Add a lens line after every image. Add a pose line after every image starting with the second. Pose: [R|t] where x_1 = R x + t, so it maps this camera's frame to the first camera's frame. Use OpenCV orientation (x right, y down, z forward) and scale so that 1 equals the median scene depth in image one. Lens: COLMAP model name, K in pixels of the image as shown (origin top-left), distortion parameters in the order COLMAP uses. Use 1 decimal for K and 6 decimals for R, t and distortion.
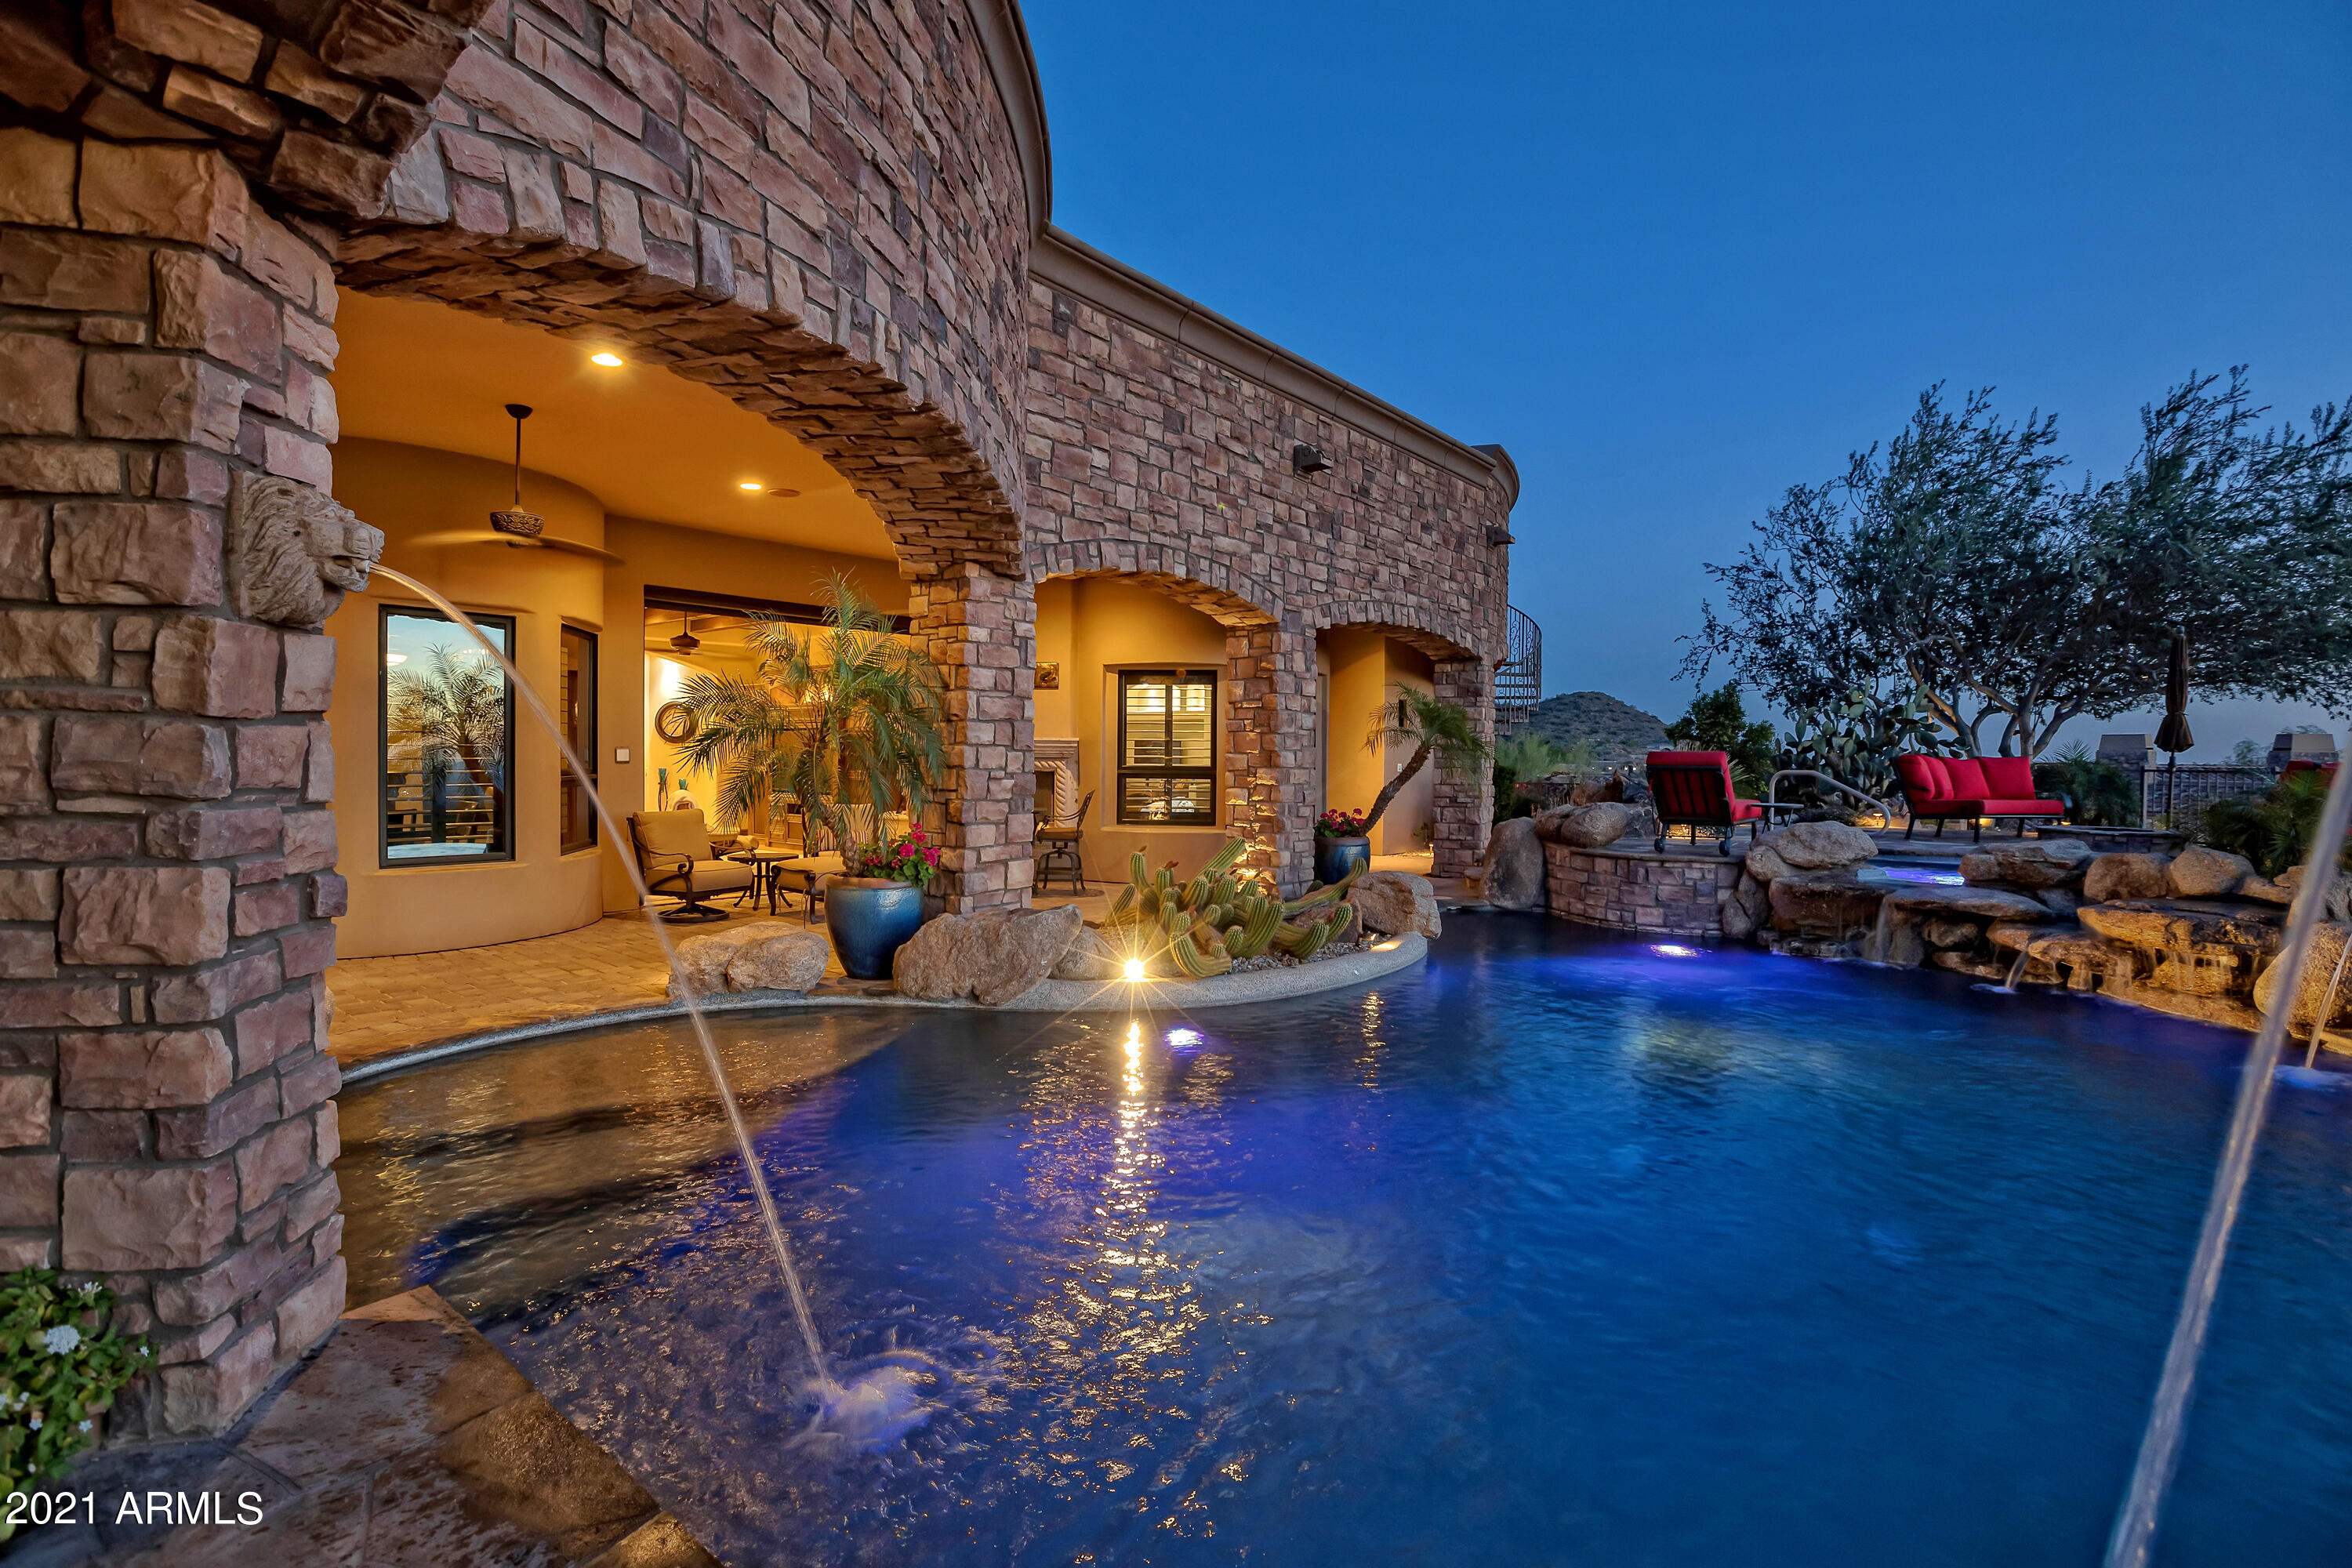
lens RADIAL K [[1106.1, 0, 1195.1], [0, 1106.1, 754.4], [0, 0, 1]] dist [-0.030039, 0.000496]
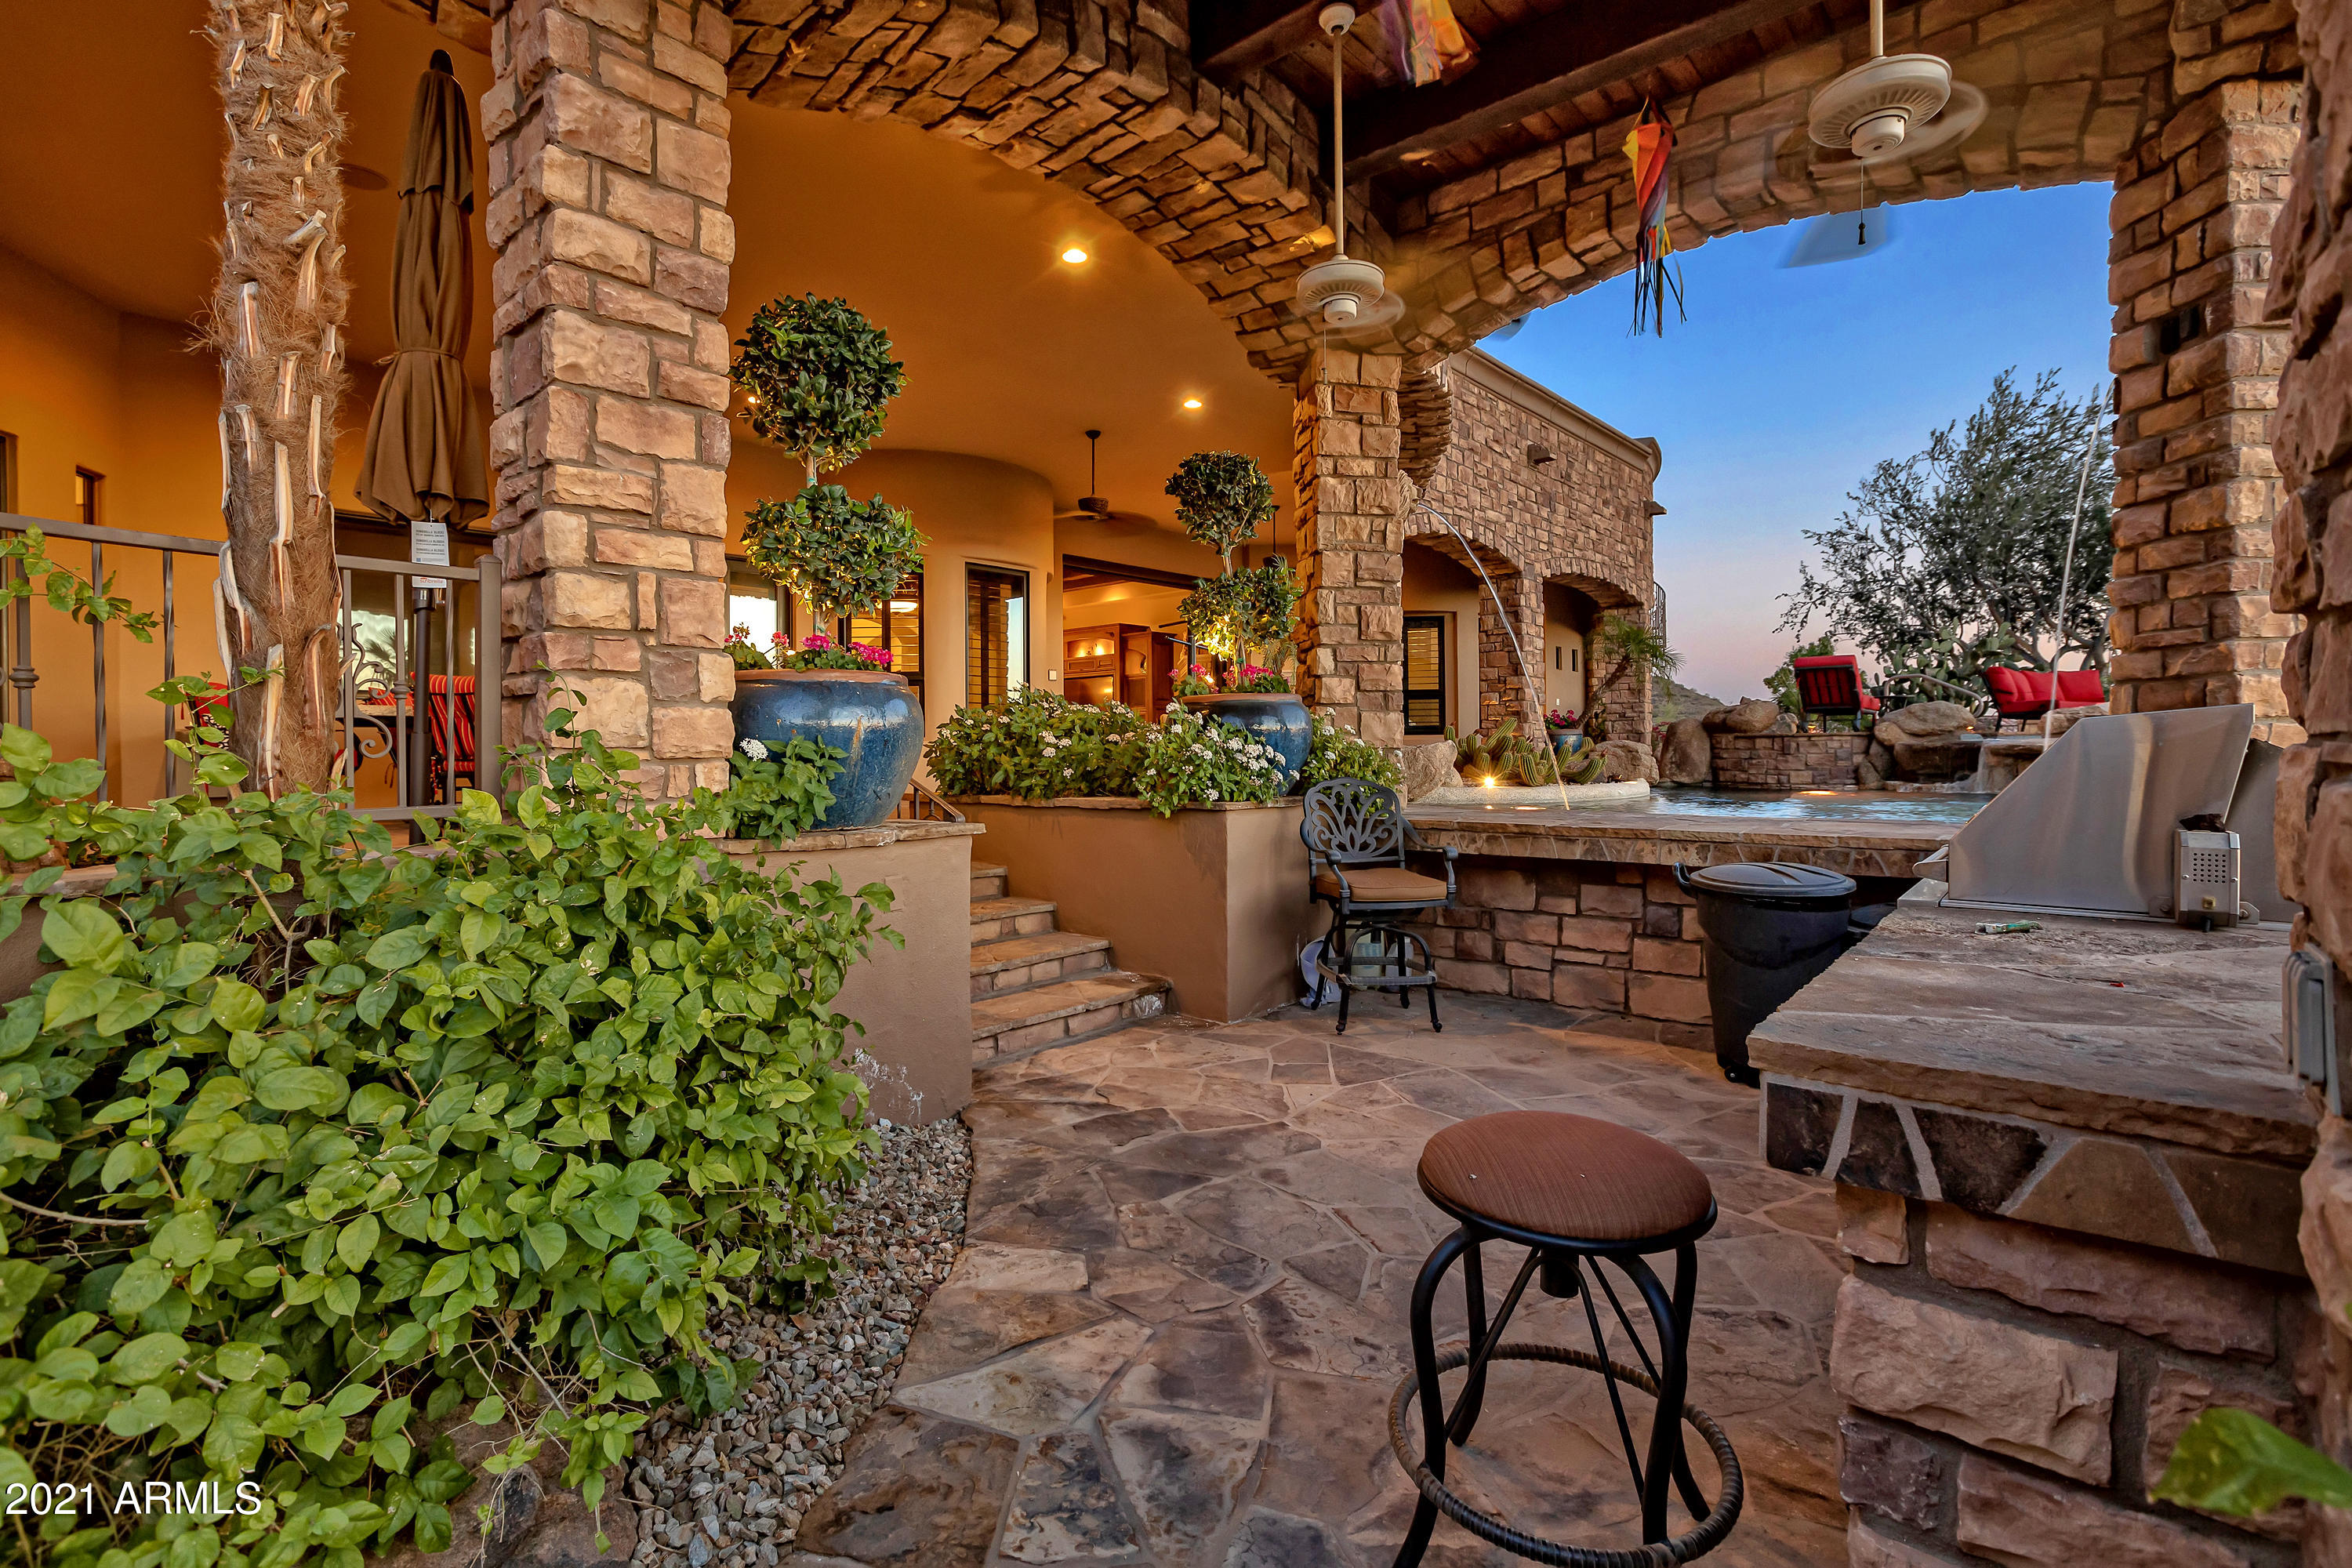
lens RADIAL K [[1107.6, 0, 1177.3], [0, 1107.6, 728.6], [0, 0, 1]] dist [-0.003258, -0.000572]
pose [[0.998347, -0.023006, -0.052675, -0.154413], [0.021723, 0.999457, -0.024792, 0.055584], [0.053217, 0.023606, 0.998304, -0.221266]]
